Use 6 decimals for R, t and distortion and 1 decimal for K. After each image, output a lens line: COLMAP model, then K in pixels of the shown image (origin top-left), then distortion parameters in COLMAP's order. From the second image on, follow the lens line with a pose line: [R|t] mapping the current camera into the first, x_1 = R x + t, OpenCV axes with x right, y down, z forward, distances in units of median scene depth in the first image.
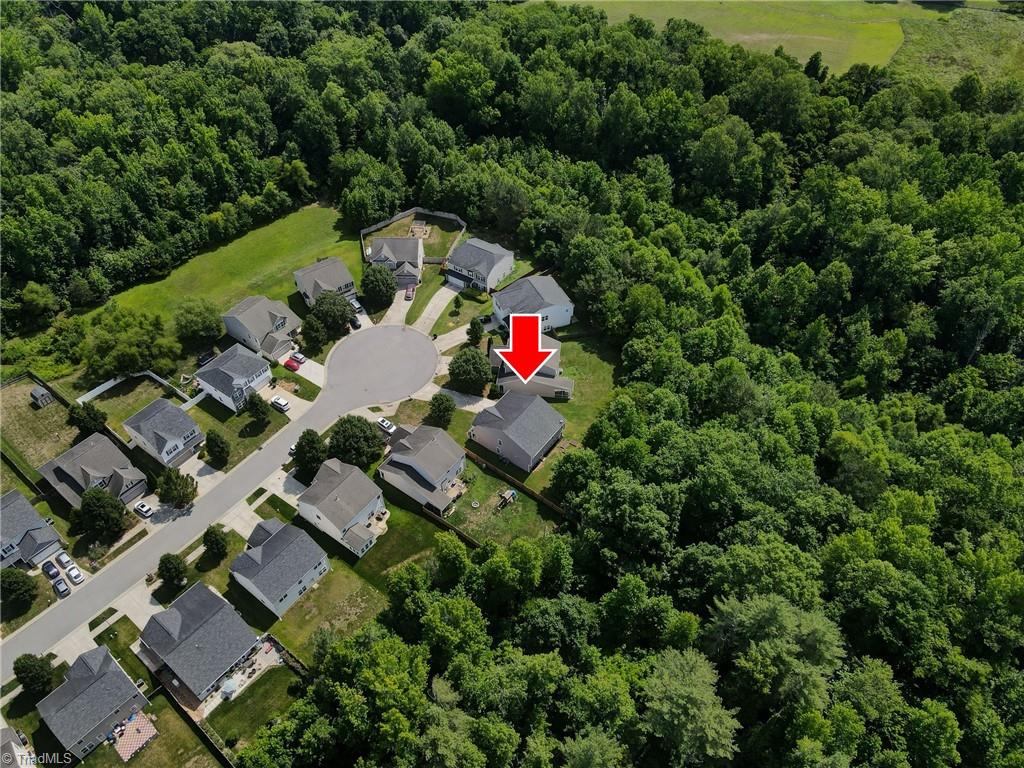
lens RADIAL K [[744.3, 0, 512.0], [0, 744.3, 384.0], [0, 0, 1]] dist [0.008413, 0.009405]
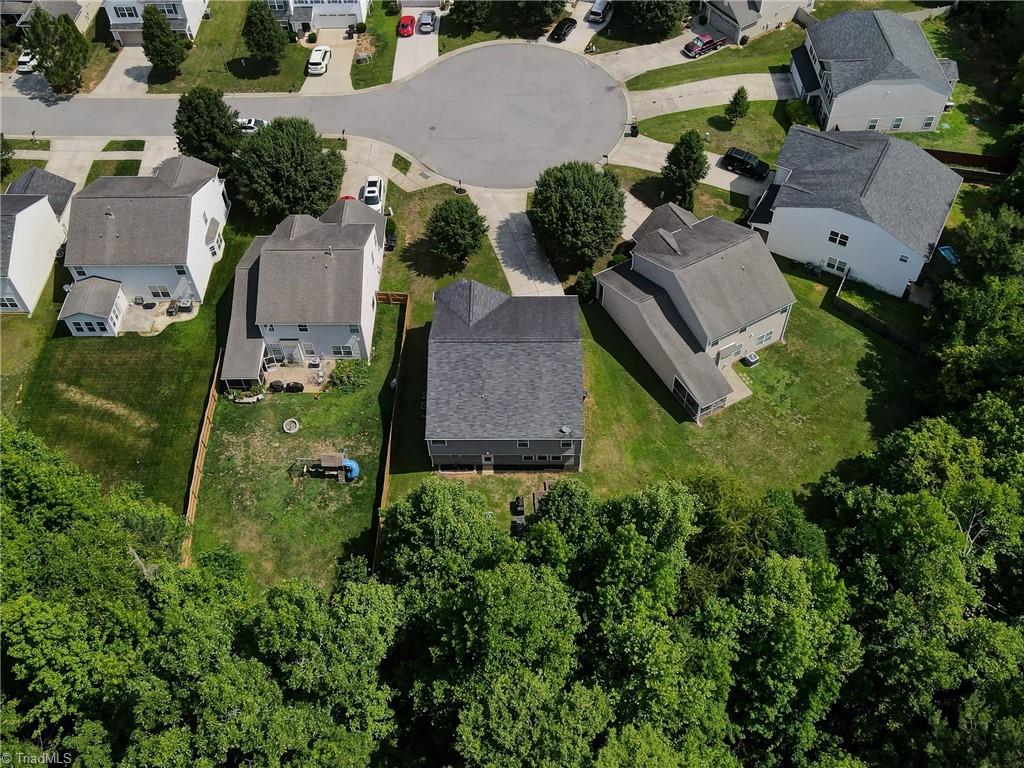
lens RADIAL K [[896.0, 0, 512.0], [0, 896.0, 384.0], [0, 0, 1]] dist [-0.004184, 0.001107]
pose [[0.579552, 0.659133, -0.479233, 0.227319], [-0.579012, 0.746865, 0.327013, -0.089244], [0.573467, 0.087961, 0.814493, 0.564190]]
